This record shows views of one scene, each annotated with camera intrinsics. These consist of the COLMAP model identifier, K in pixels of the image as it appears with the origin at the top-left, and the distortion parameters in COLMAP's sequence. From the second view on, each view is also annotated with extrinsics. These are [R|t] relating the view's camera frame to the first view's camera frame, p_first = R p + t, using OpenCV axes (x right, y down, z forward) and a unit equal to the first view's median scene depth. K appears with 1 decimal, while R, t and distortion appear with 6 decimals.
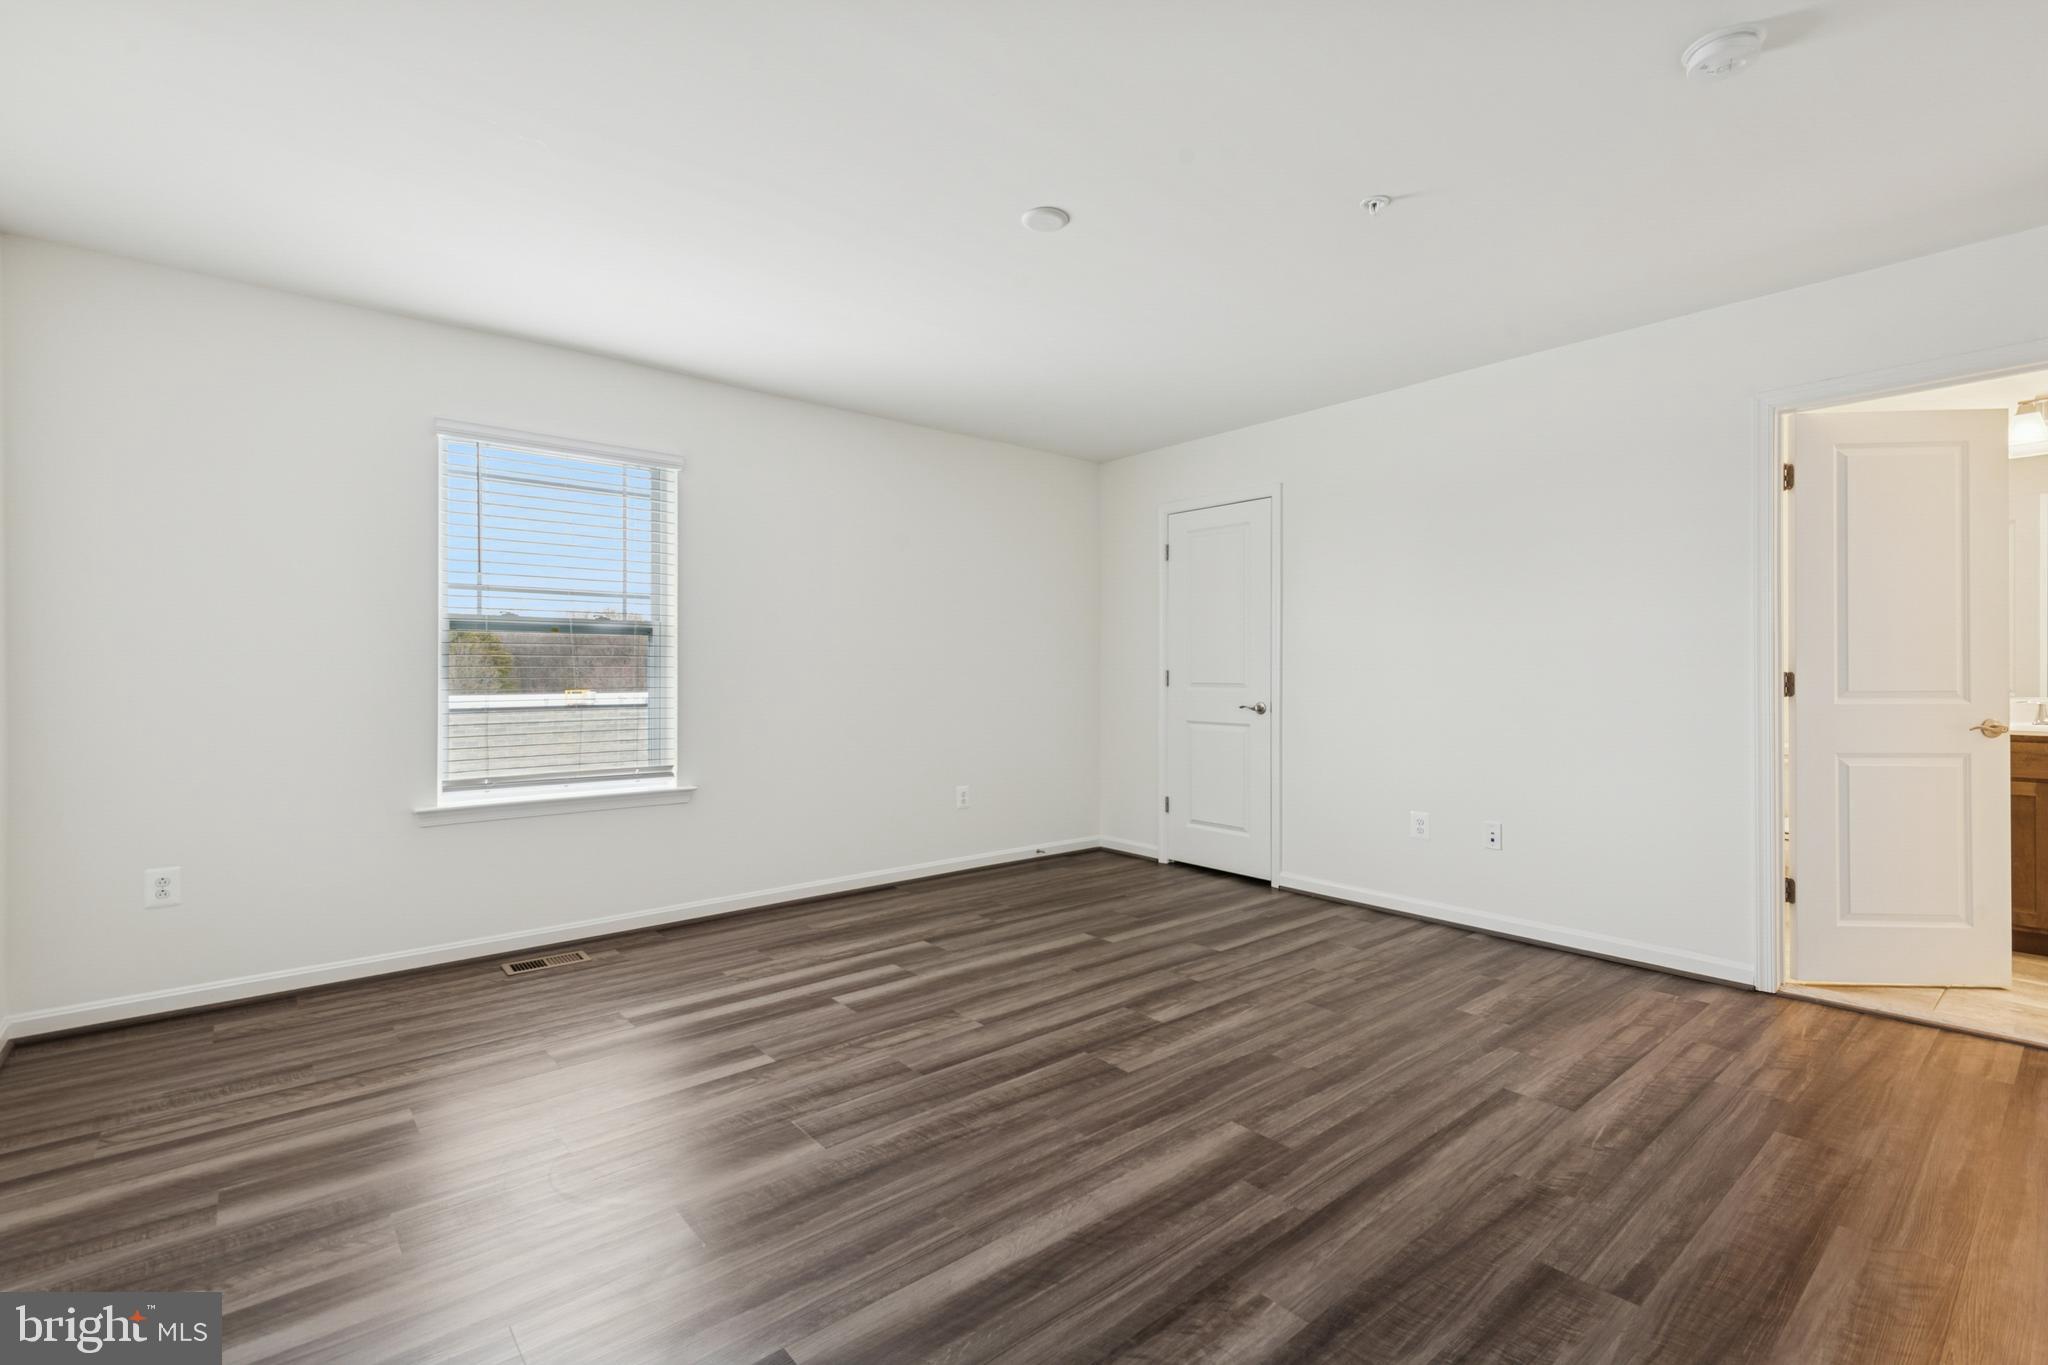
lens RADIAL K [[954.1, 0, 1007.9], [0, 954.1, 667.1], [0, 0, 1]] dist [0.019107, -0.012498]
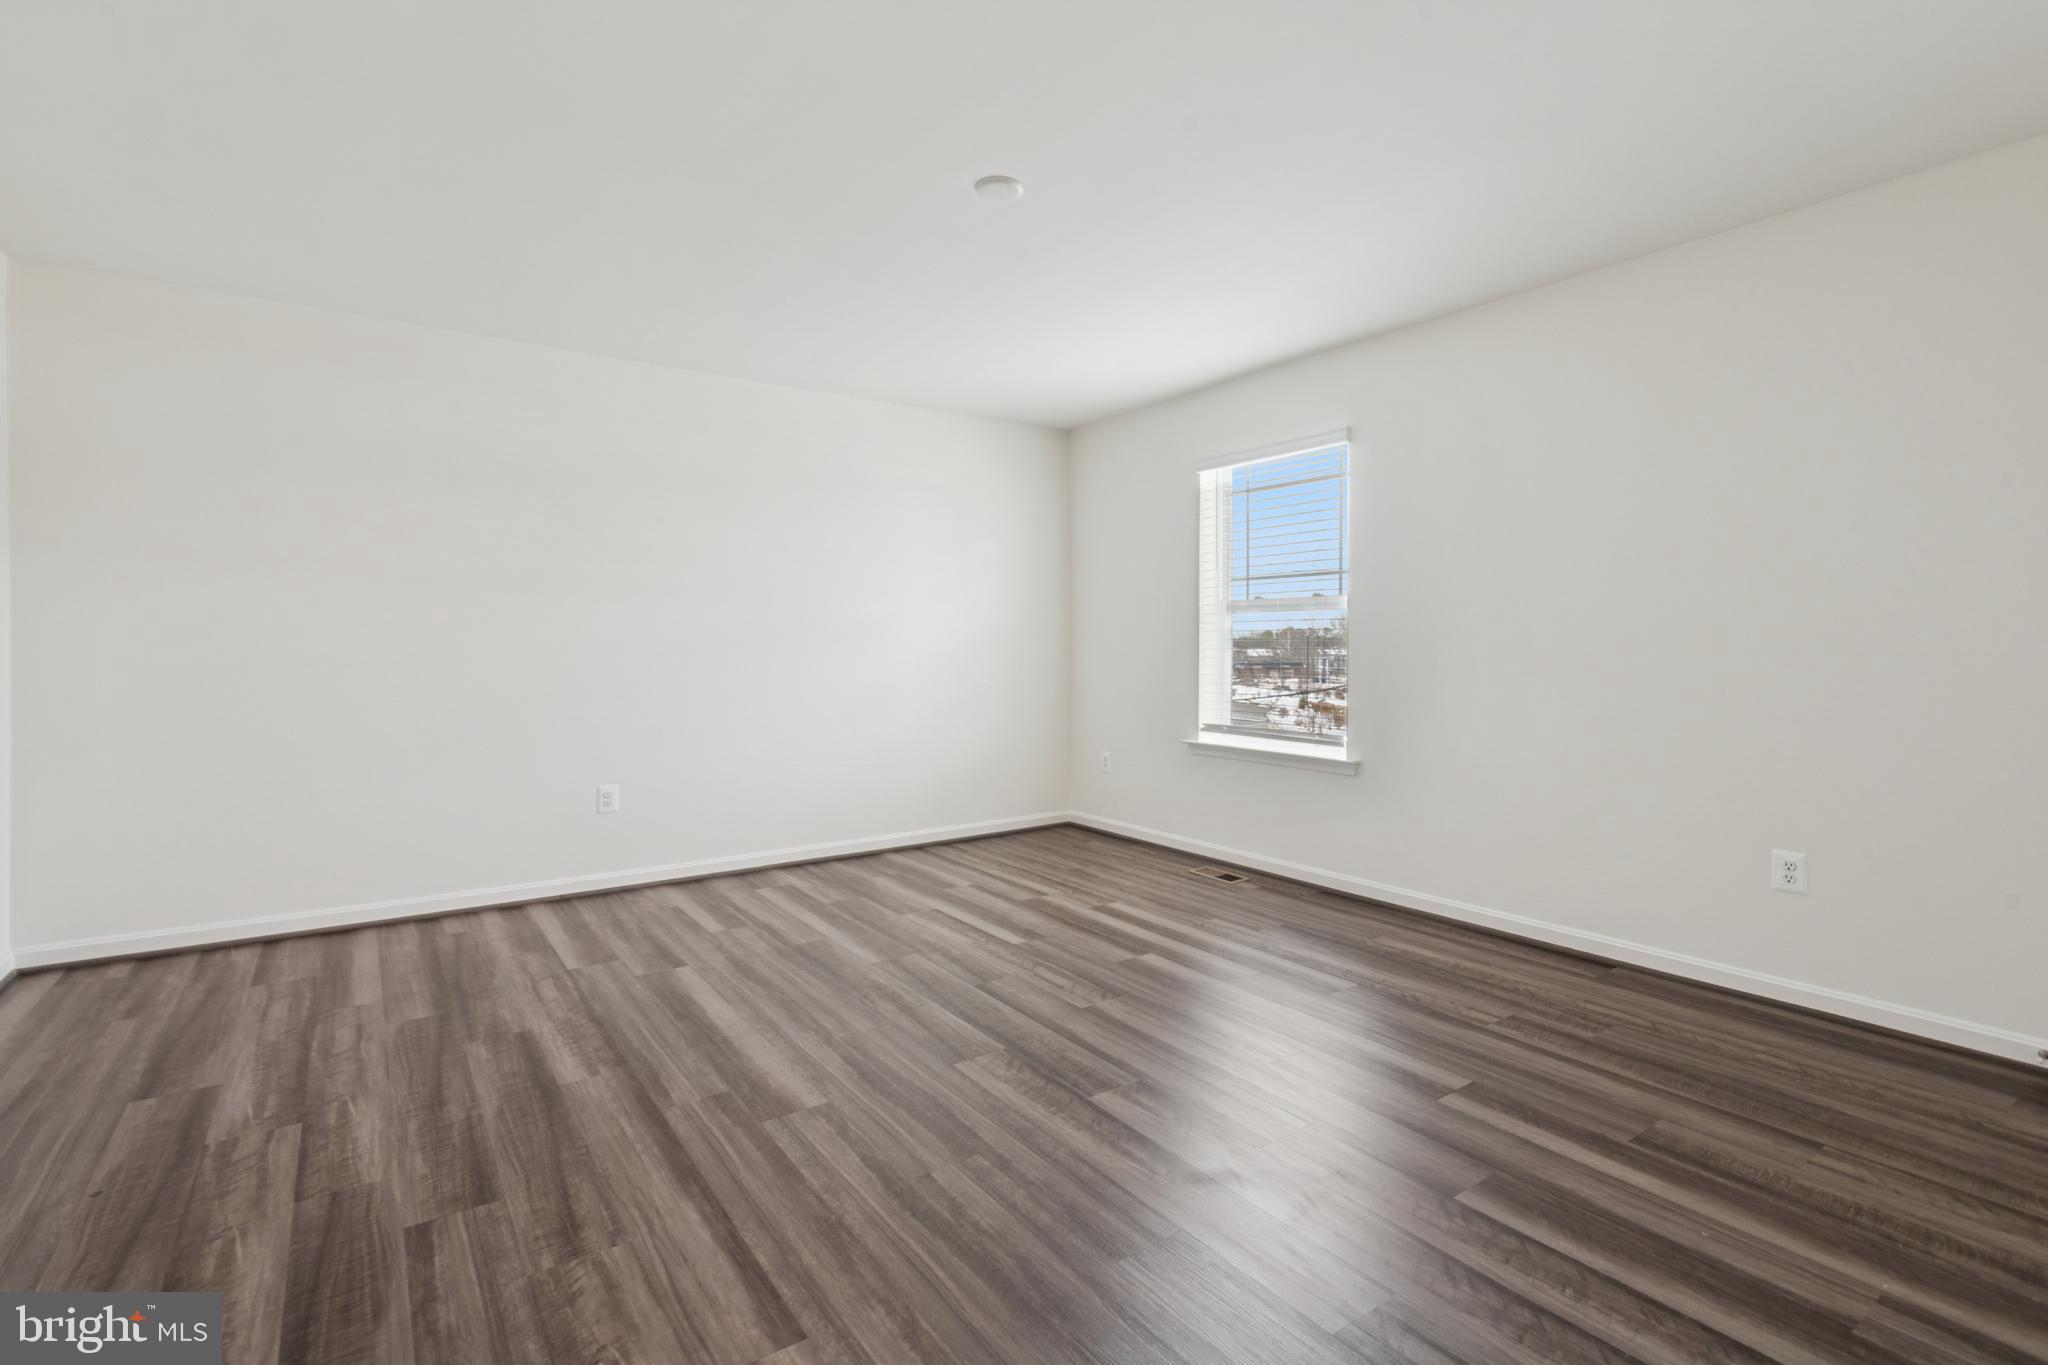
lens RADIAL K [[954.1, 0, 1007.9], [0, 954.1, 667.1], [0, 0, 1]] dist [0.019107, -0.012498]
pose [[-0.106214, 0.029004, -0.993920, 1.203774], [0.004648, 0.999578, 0.028673, -0.002608], [0.994332, -0.001574, -0.106304, 1.310898]]
